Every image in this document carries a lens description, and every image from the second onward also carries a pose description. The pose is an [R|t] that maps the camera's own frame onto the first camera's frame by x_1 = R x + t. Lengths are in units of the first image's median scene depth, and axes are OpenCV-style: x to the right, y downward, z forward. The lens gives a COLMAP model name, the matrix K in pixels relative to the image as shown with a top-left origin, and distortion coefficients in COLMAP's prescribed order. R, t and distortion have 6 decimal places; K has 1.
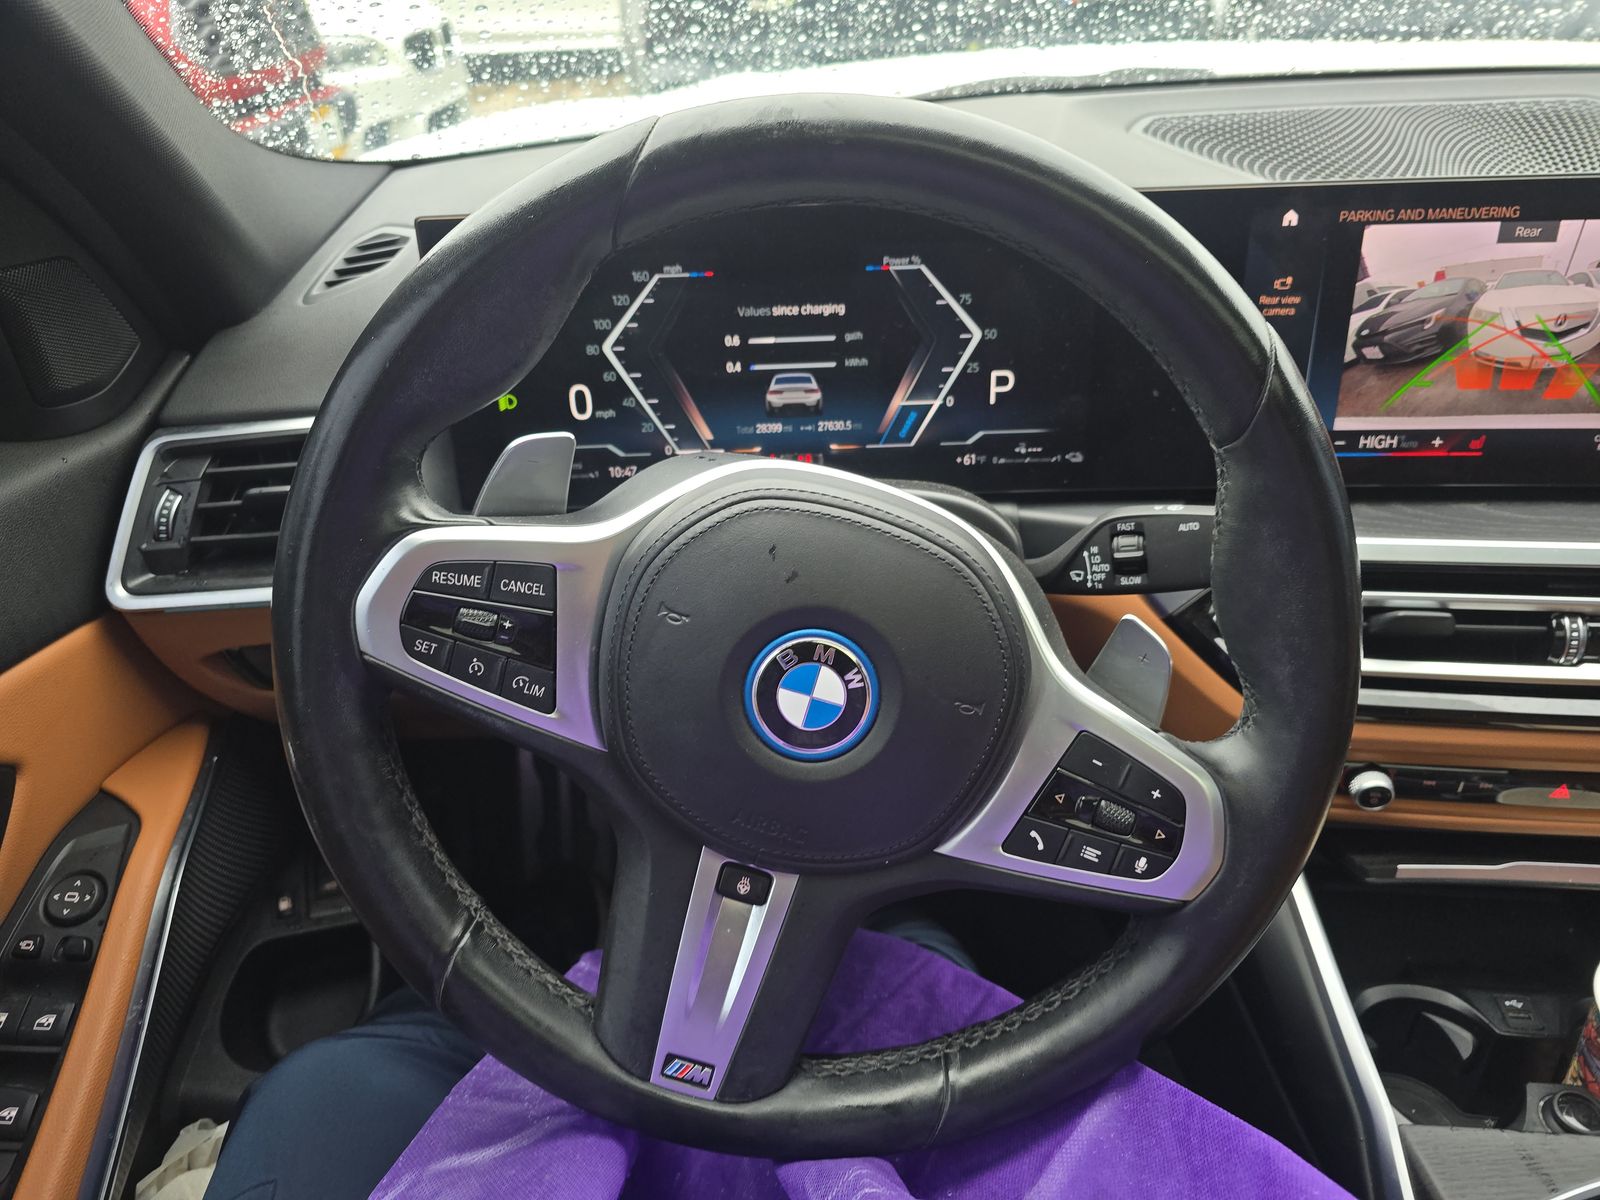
lens RADIAL K [[1087.5, 0, 792.6], [0, 1087.5, 588.6], [0, 0, 1]] dist [0.036009, -0.023115]
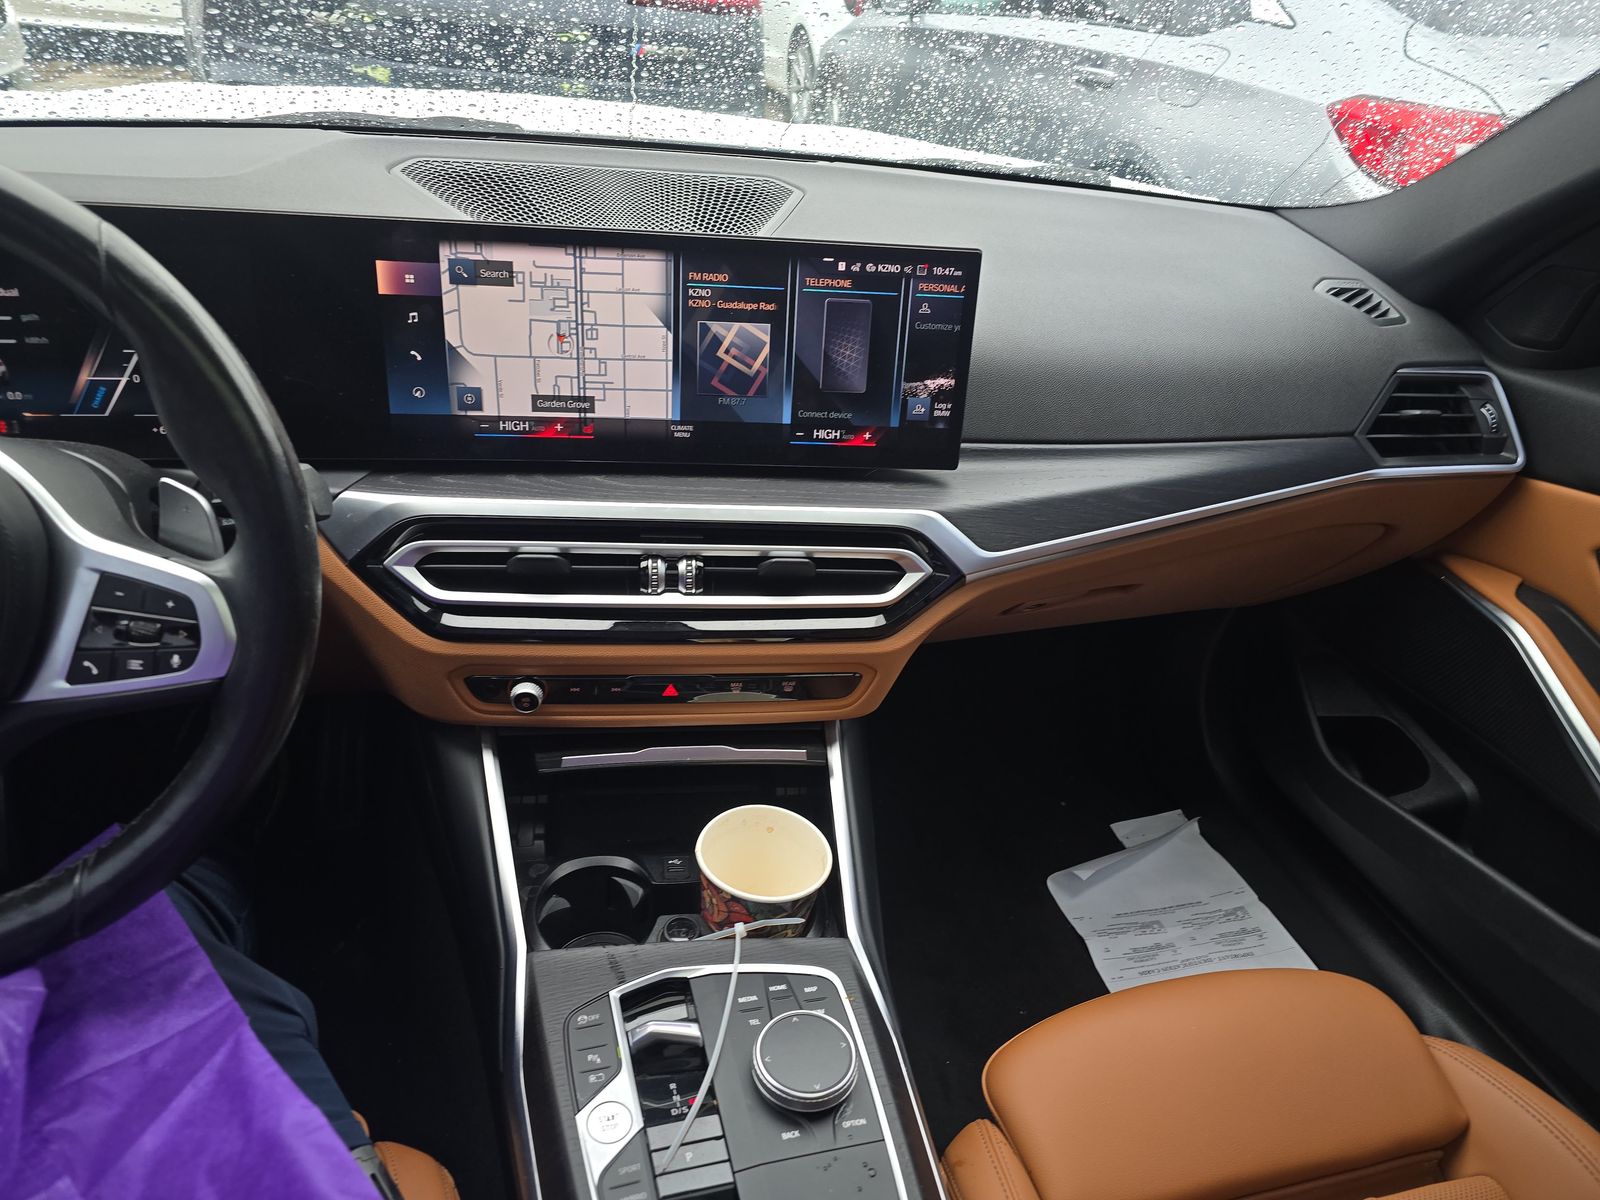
lens RADIAL K [[1087.5, 0, 808.8], [0, 1087.5, 604.3], [0, 0, 1]] dist [0.036009, -0.023115]
pose [[0.961444, -0.016215, 0.274521, 0.509881], [0.020057, 0.999736, -0.011196, 0.098487], [-0.274267, 0.016271, 0.961516, -0.331963]]
